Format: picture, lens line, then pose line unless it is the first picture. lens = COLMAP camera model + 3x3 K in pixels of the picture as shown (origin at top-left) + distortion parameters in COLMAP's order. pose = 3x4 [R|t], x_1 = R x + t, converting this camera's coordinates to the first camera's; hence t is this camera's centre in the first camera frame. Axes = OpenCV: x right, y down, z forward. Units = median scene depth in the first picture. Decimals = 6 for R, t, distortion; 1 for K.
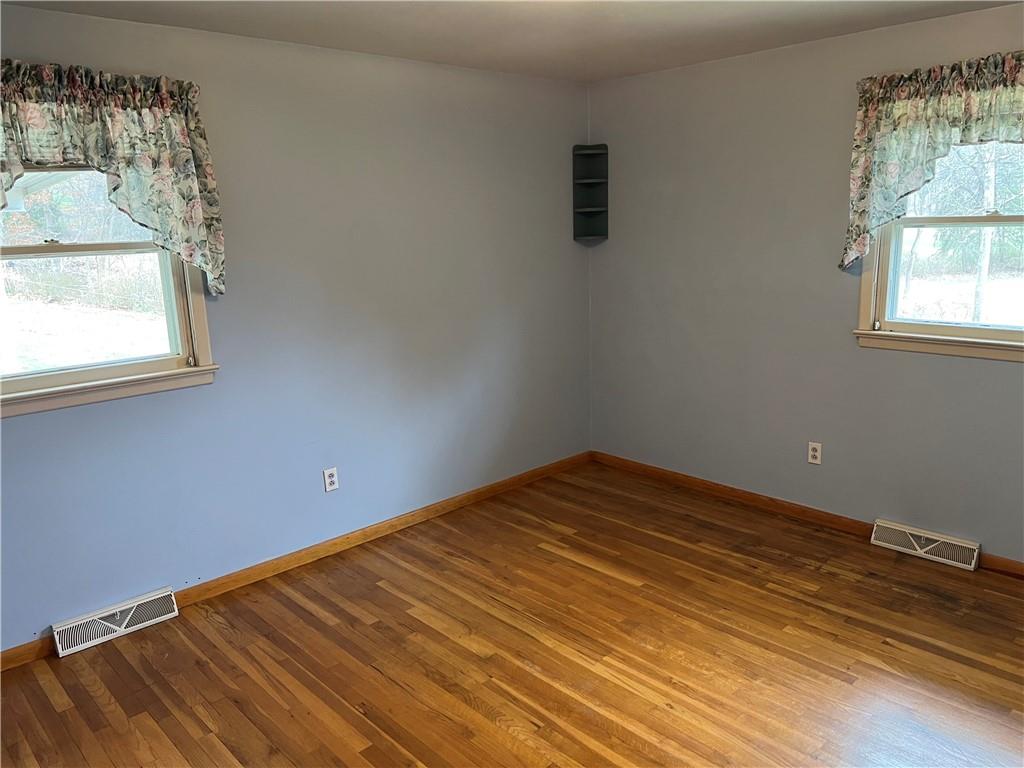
lens RADIAL K [[761.3, 0, 514.7], [0, 761.3, 386.0], [0, 0, 1]] dist [0.008966, 0.002127]
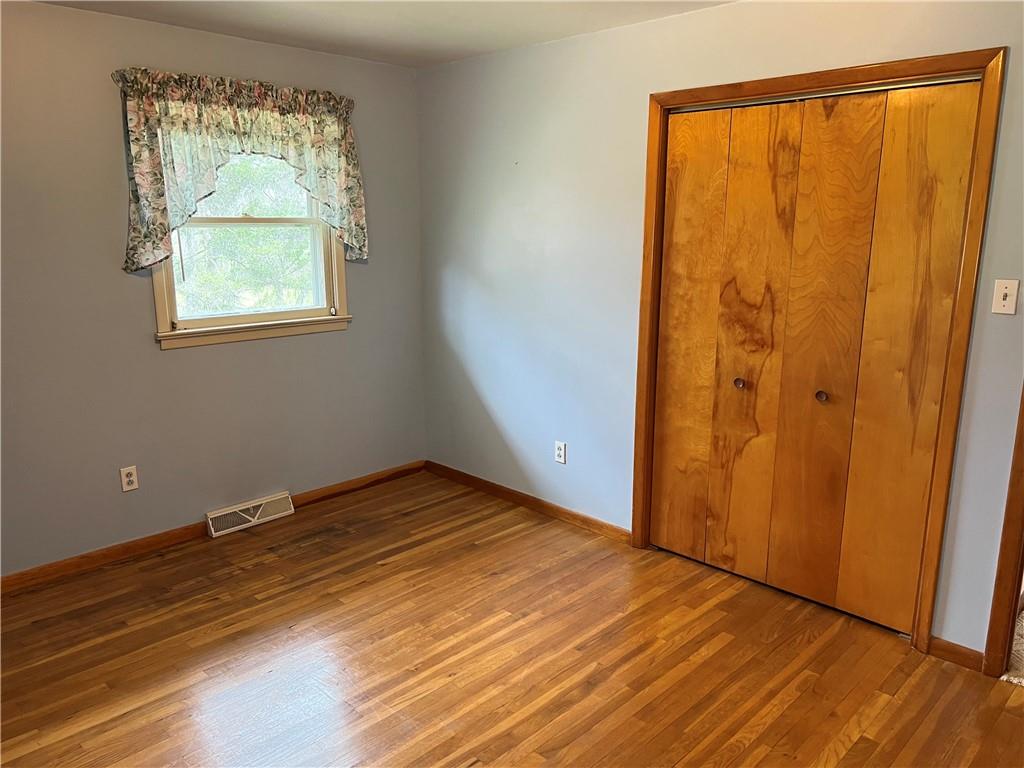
lens RADIAL K [[761.3, 0, 516.7], [0, 761.3, 386.4], [0, 0, 1]] dist [0.008966, 0.002127]
pose [[-0.045023, -0.183179, 0.982048, -0.553211], [0.211887, 0.958927, 0.188580, -0.100243], [-0.976257, 0.216573, -0.004361, 0.613869]]
